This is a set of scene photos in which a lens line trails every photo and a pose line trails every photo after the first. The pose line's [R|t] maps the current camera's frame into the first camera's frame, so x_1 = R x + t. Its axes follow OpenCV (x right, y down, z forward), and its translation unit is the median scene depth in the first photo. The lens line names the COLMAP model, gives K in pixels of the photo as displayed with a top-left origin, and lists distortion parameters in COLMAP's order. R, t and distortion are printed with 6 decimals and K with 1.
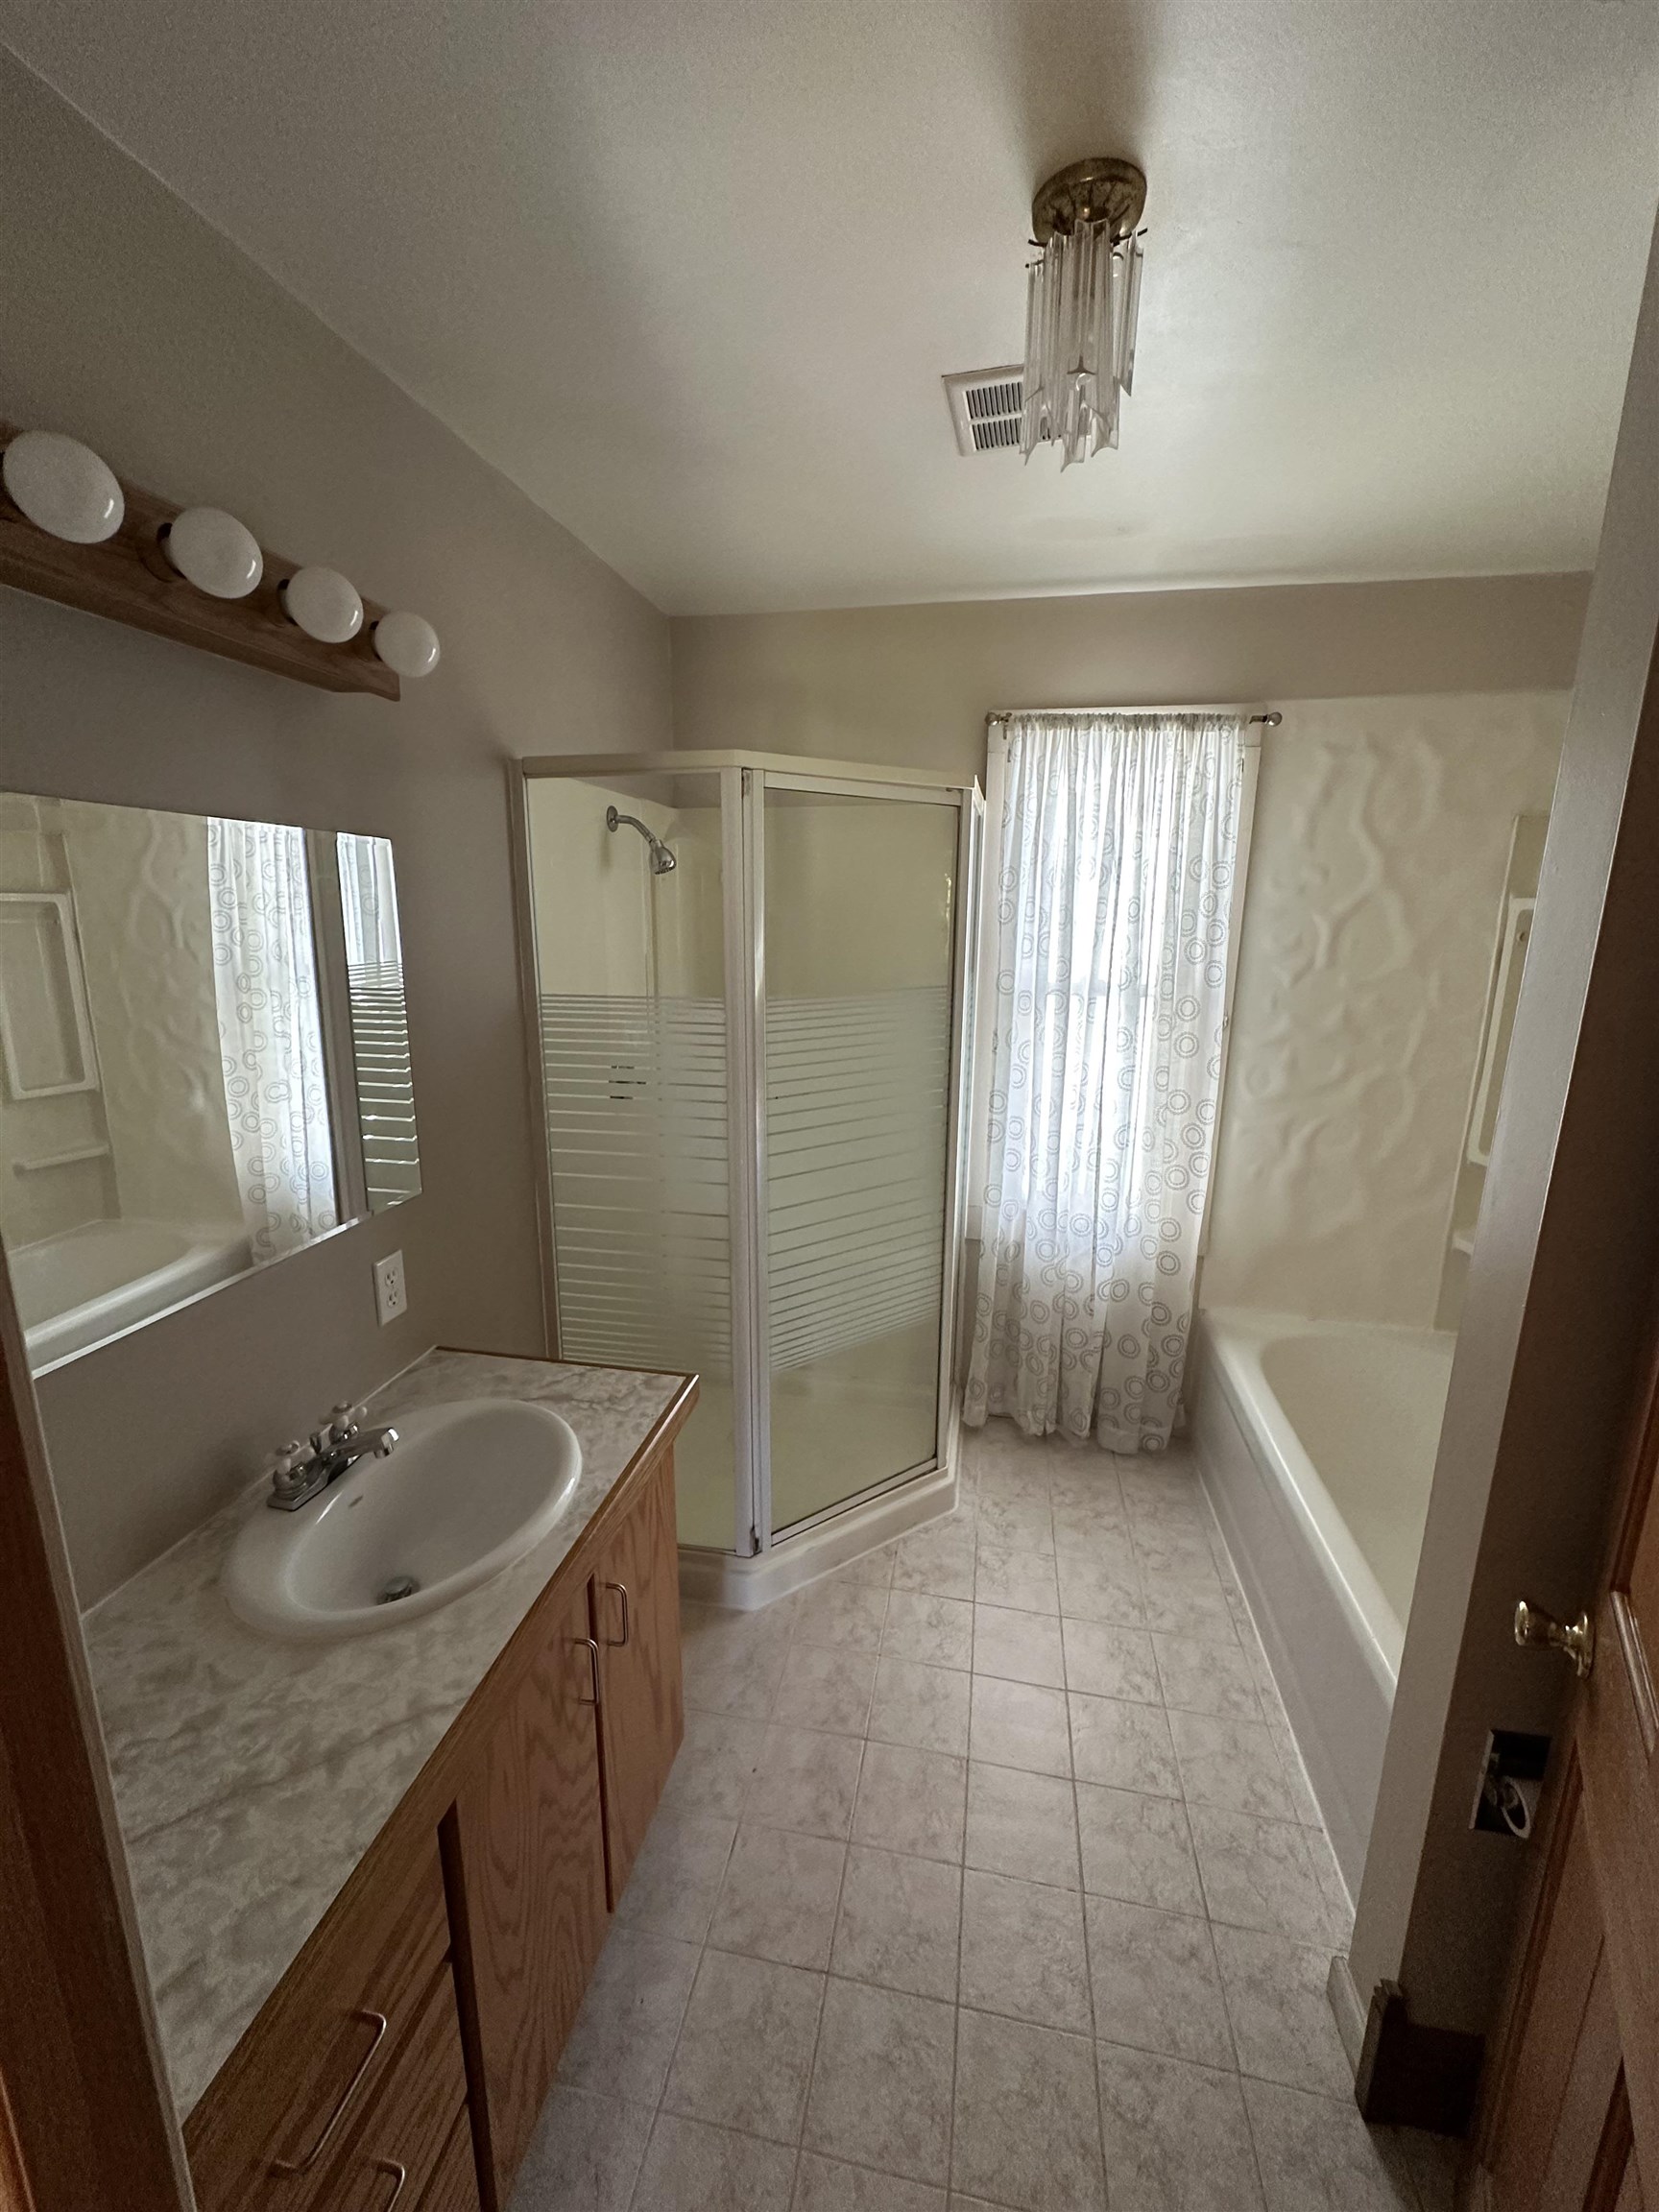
lens RADIAL K [[881.9, 0, 828.9], [0, 881.9, 1103.3], [0, 0, 1]] dist [-0.001603, -0.000085]
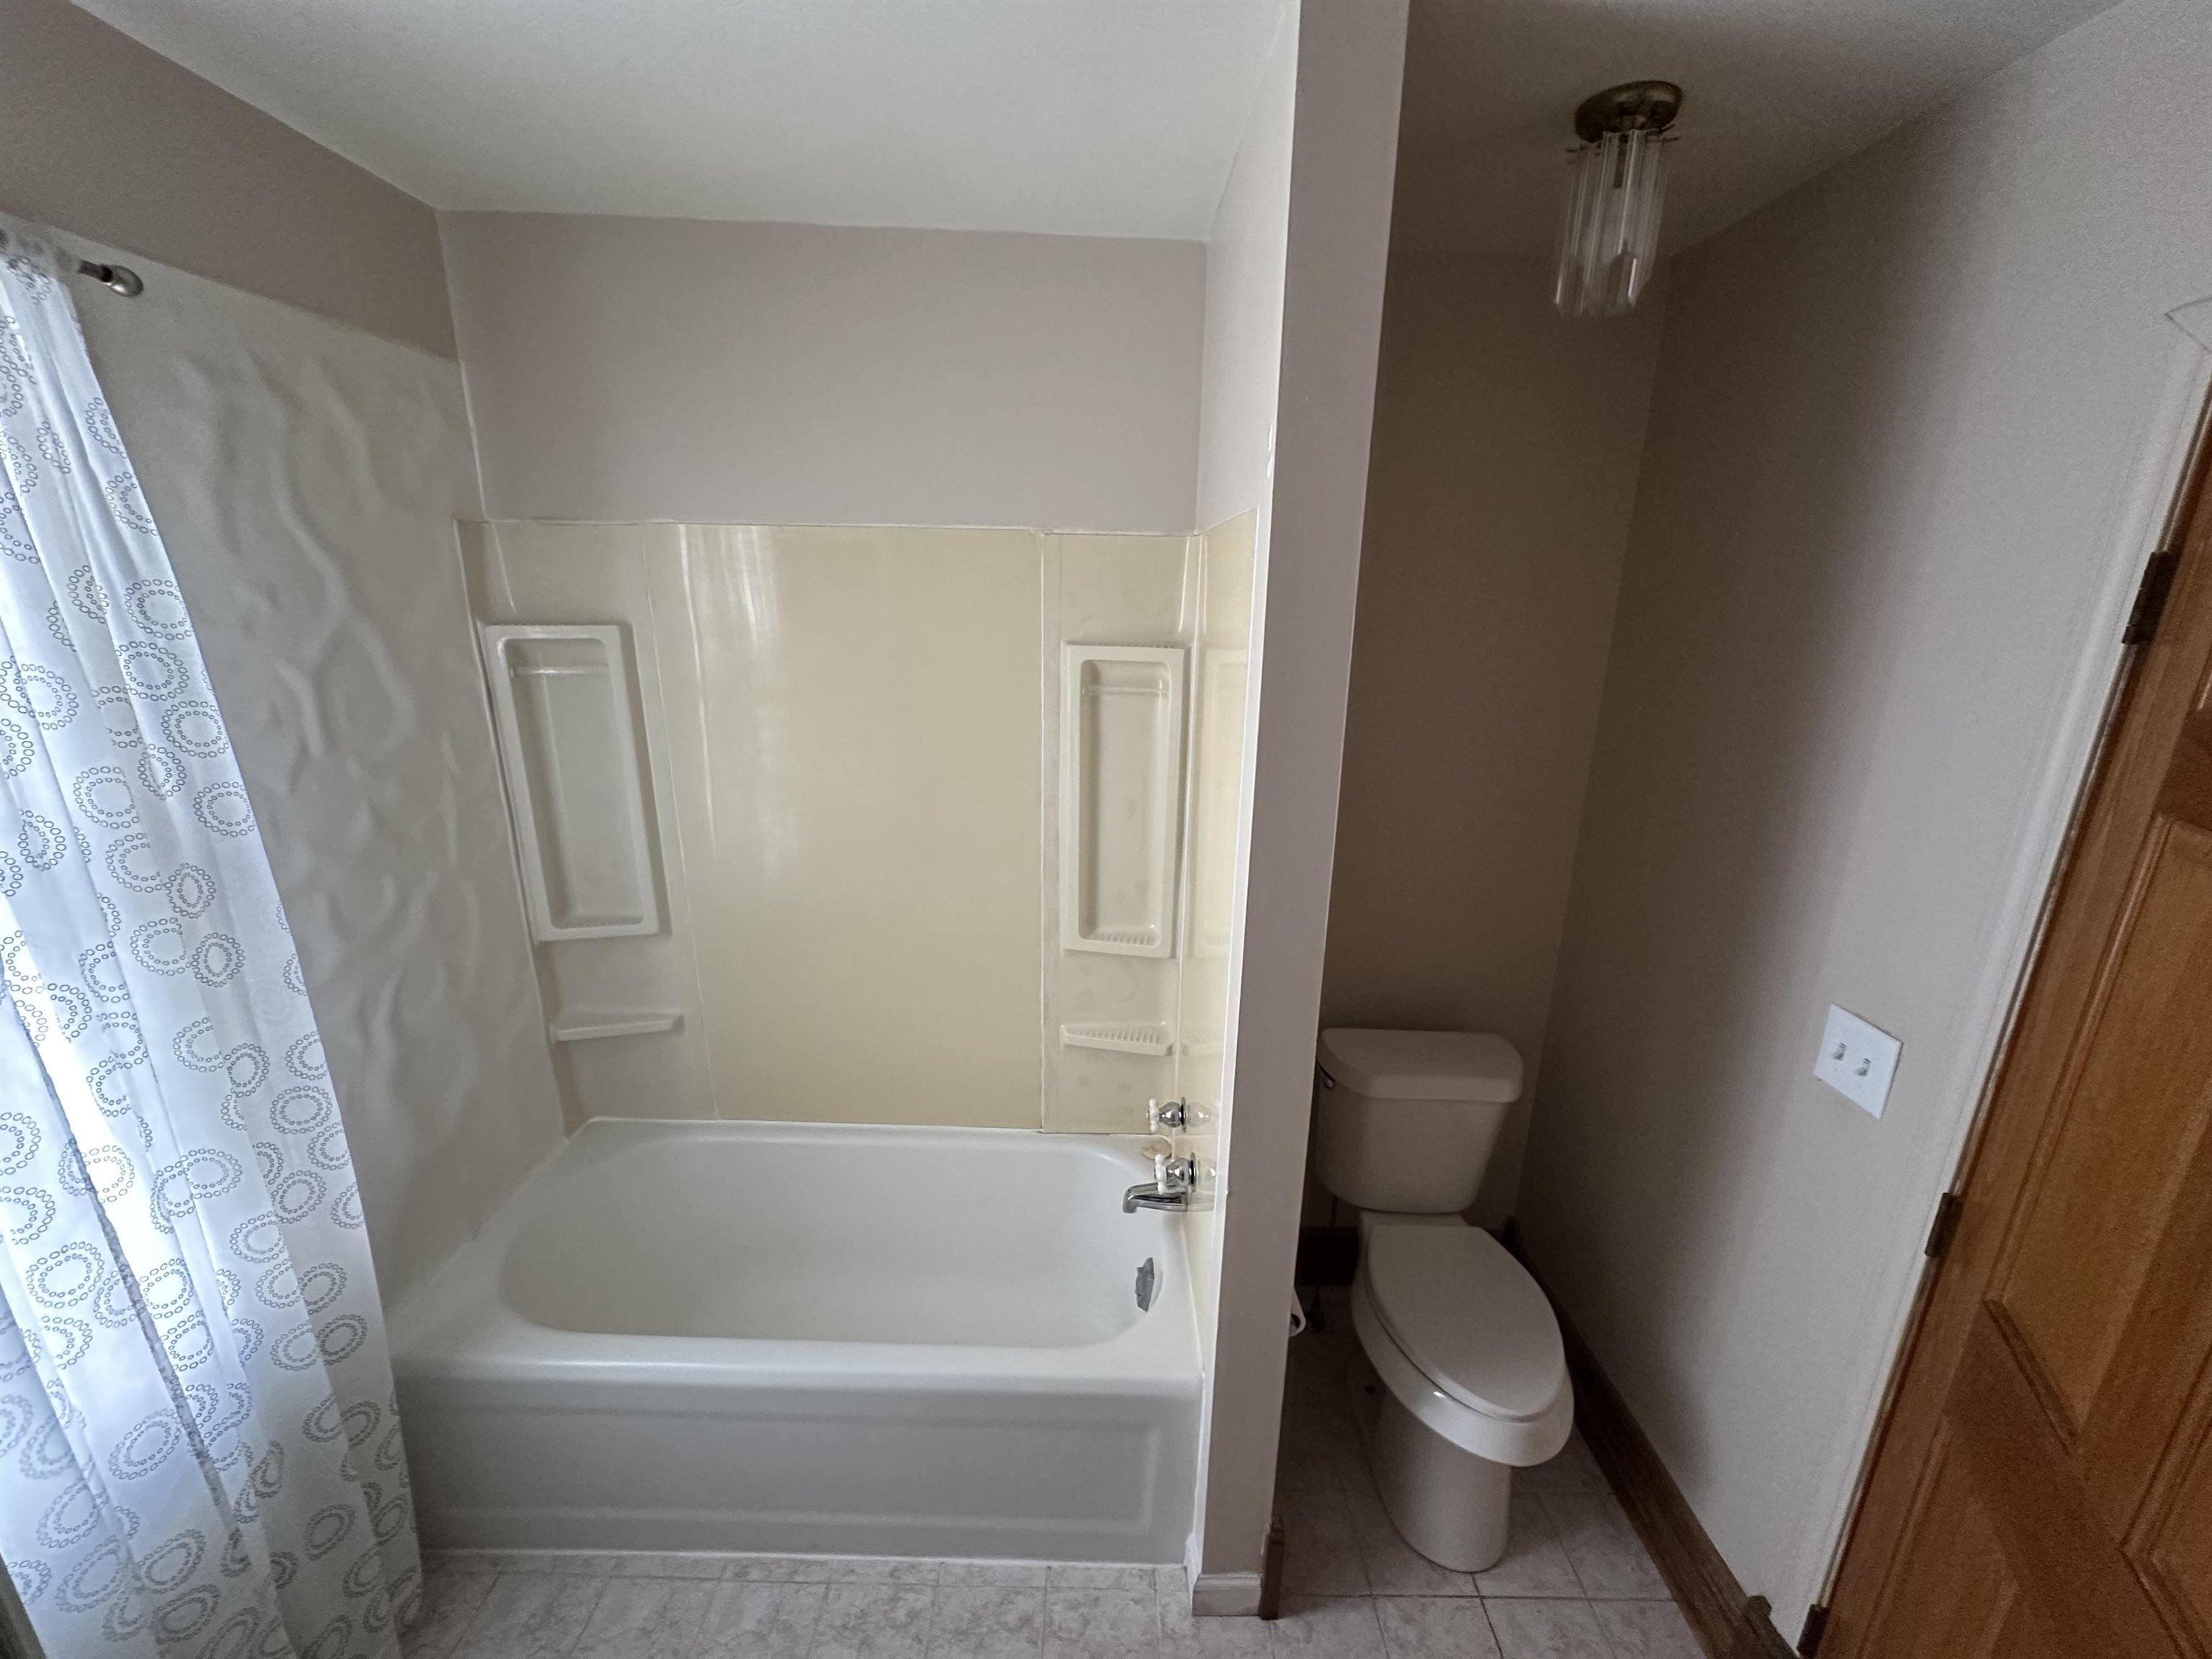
lens RADIAL K [[881.9, 0, 1105.5], [0, 881.9, 826.5], [0, 0, 1]] dist [-0.001603, -0.000085]
pose [[-0.190092, -0.276334, 0.942075, -0.123300], [0.191886, 0.930607, 0.311689, -0.193003], [-0.962832, 0.240021, -0.123877, 0.575966]]
